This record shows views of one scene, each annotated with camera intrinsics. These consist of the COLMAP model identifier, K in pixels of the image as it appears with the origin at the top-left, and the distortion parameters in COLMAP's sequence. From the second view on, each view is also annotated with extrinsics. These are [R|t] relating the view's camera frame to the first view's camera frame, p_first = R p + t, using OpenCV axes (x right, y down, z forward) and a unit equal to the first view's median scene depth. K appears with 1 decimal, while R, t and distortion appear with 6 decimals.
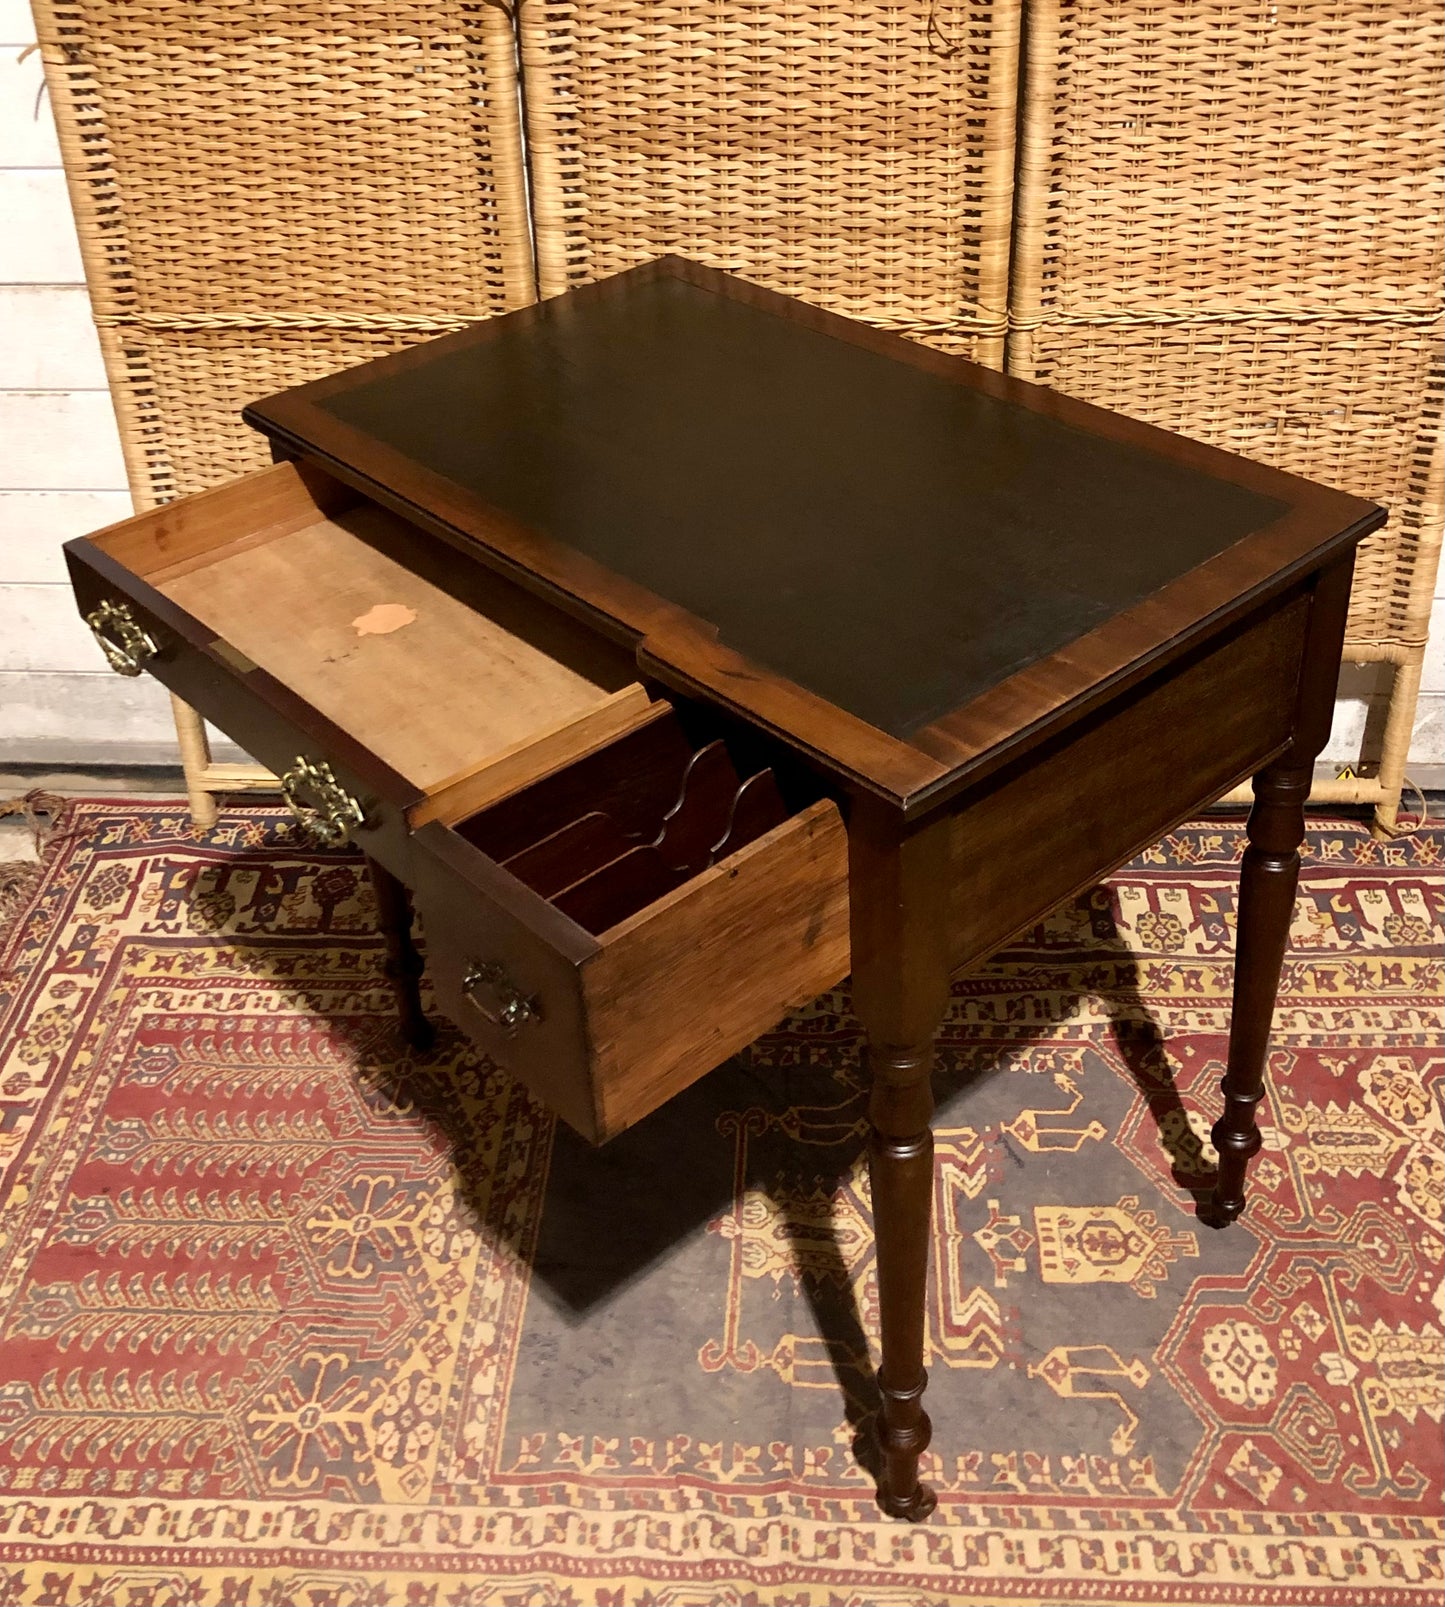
lens RADIAL K [[1825.9, 0, 721.3], [0, 1825.9, 651.4], [0, 0, 1]] dist [-0.004565, 0.000000]
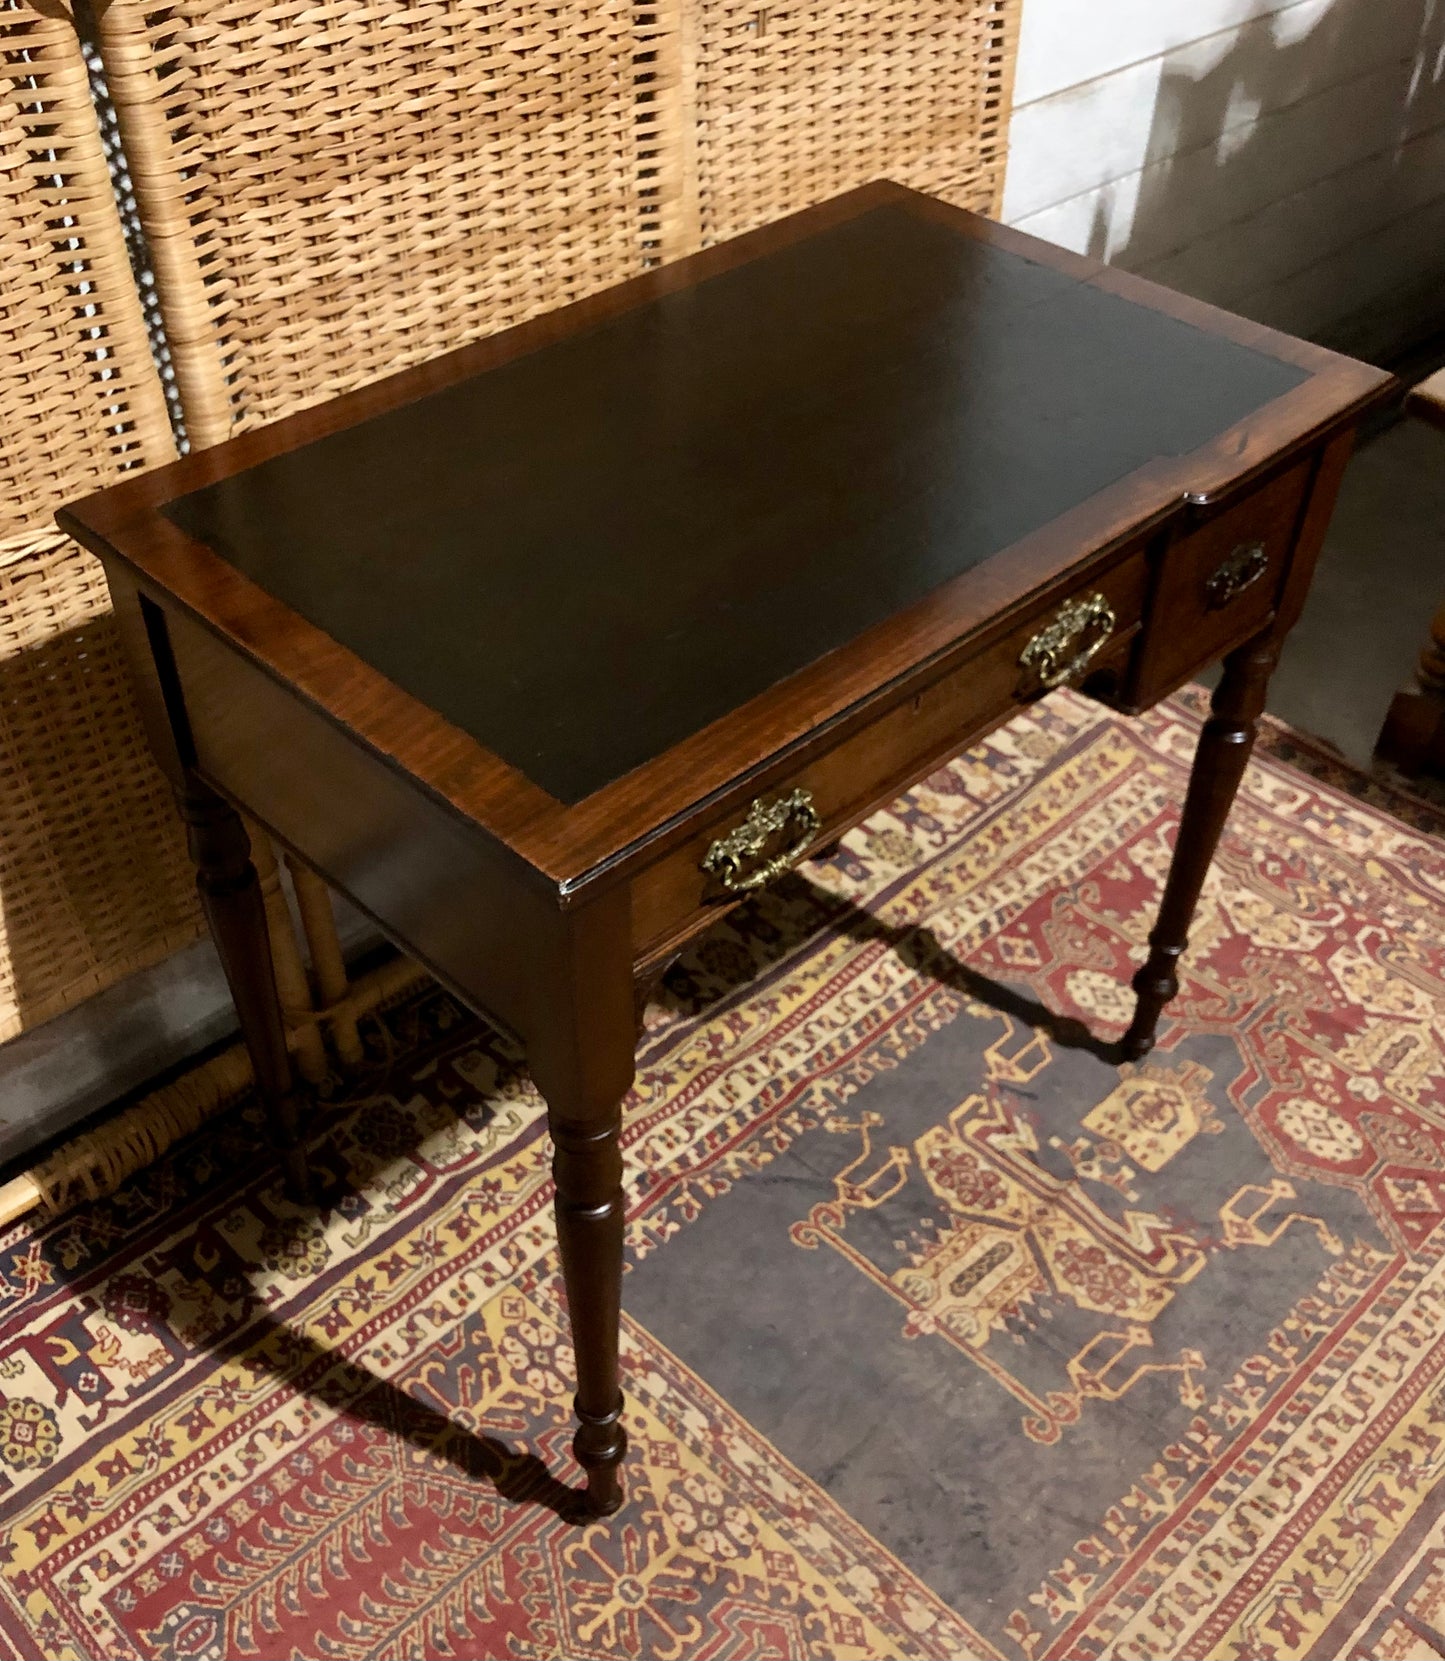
lens RADIAL K [[1669.3, 0, 699.8], [0, 1669.3, 923.4], [0, 0, 1]] dist [-0.012567, 0.000000]
pose [[0.680415, -0.486051, 0.548443, -0.420612], [0.360782, 0.873591, 0.326613, -0.177108], [-0.637865, -0.024364, 0.769763, 0.383860]]
